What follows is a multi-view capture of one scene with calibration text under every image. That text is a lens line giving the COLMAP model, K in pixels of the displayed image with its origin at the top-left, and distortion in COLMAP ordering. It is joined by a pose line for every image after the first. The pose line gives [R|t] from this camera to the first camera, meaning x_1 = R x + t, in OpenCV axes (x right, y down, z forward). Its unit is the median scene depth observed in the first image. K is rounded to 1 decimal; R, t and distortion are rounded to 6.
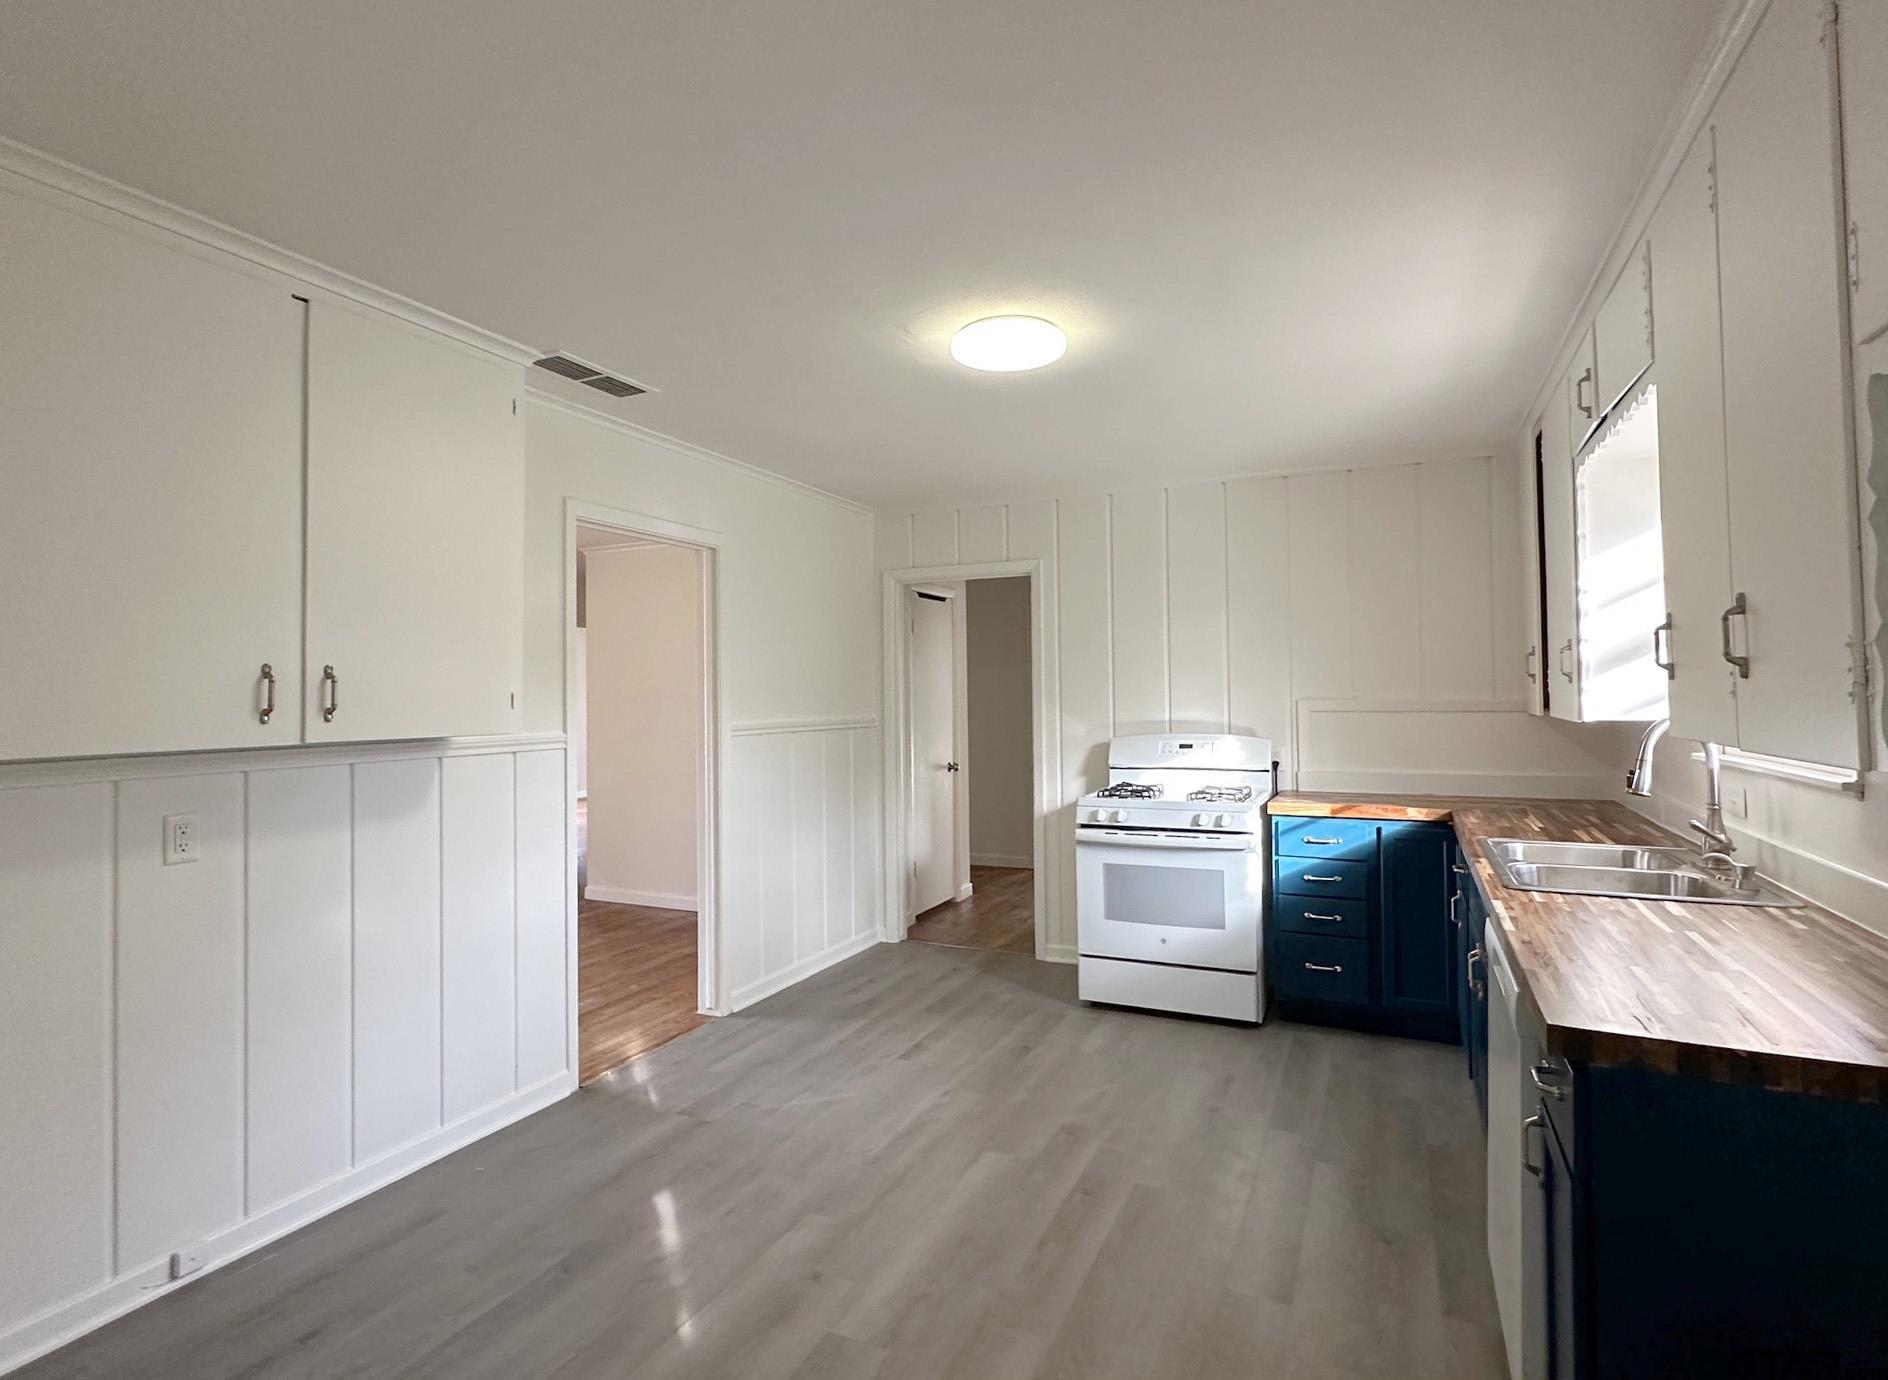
lens RADIAL K [[959.6, 0, 946.8], [0, 959.6, 683.6], [0, 0, 1]] dist [0.004273, 0.000377]
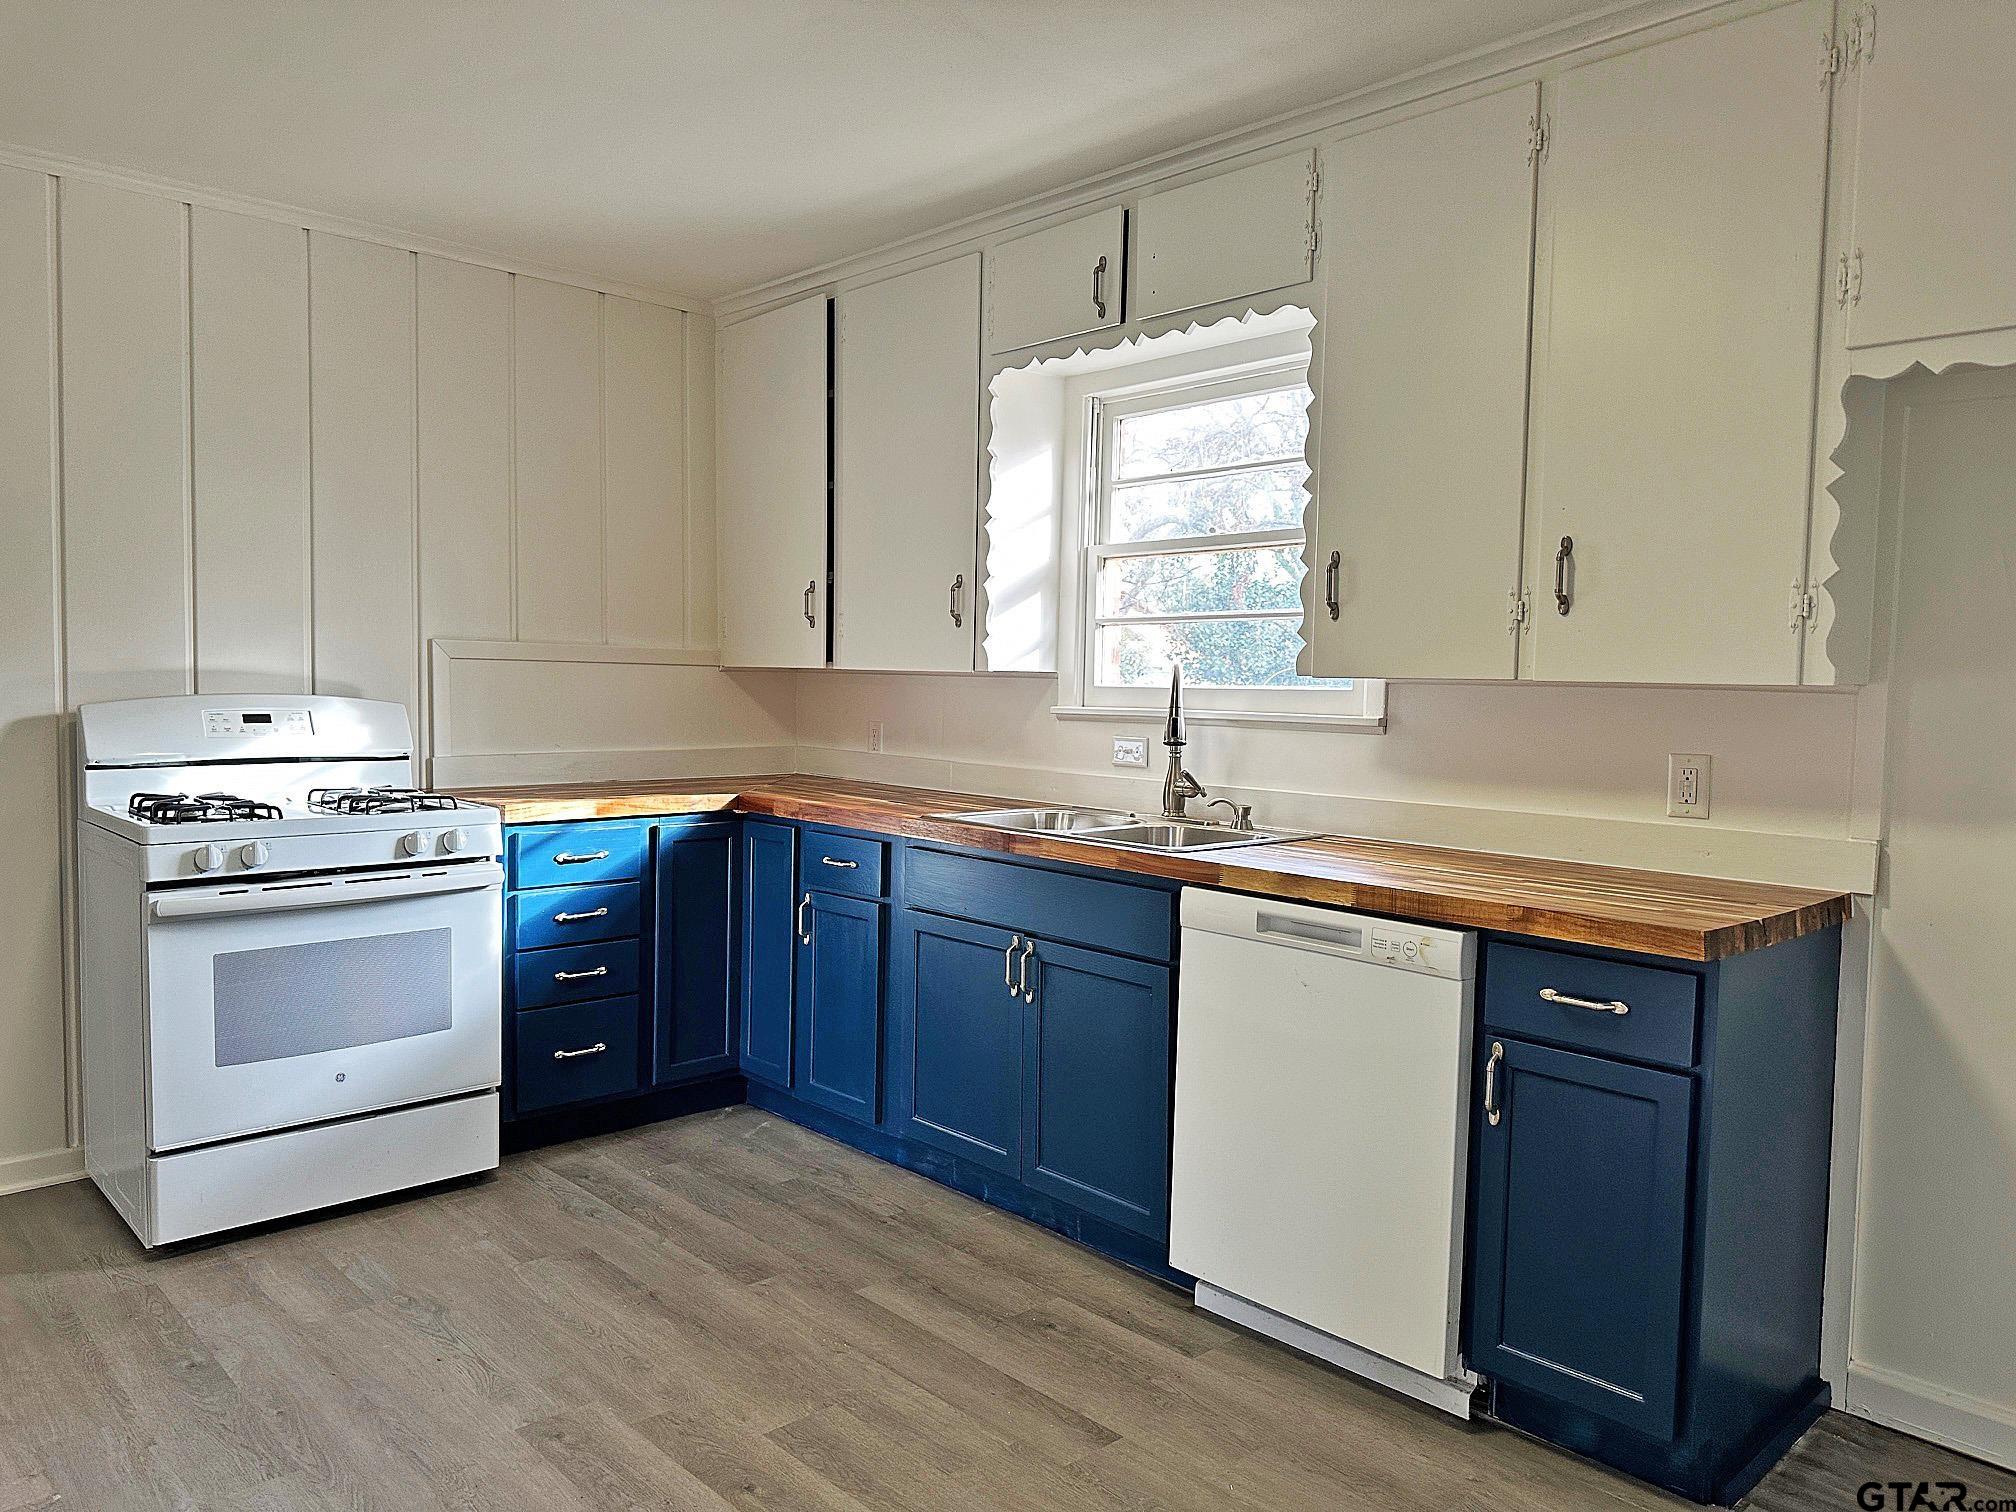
lens RADIAL K [[1410.0, 0, 1009.7], [0, 1410.0, 760.3], [0, 0, 1]] dist [0.043076, -0.046032]
pose [[0.377880, -0.038521, 0.925053, -0.369881], [-0.033122, 0.997932, 0.055086, 0.036736], [-0.925262, -0.051456, 0.375823, 0.377001]]
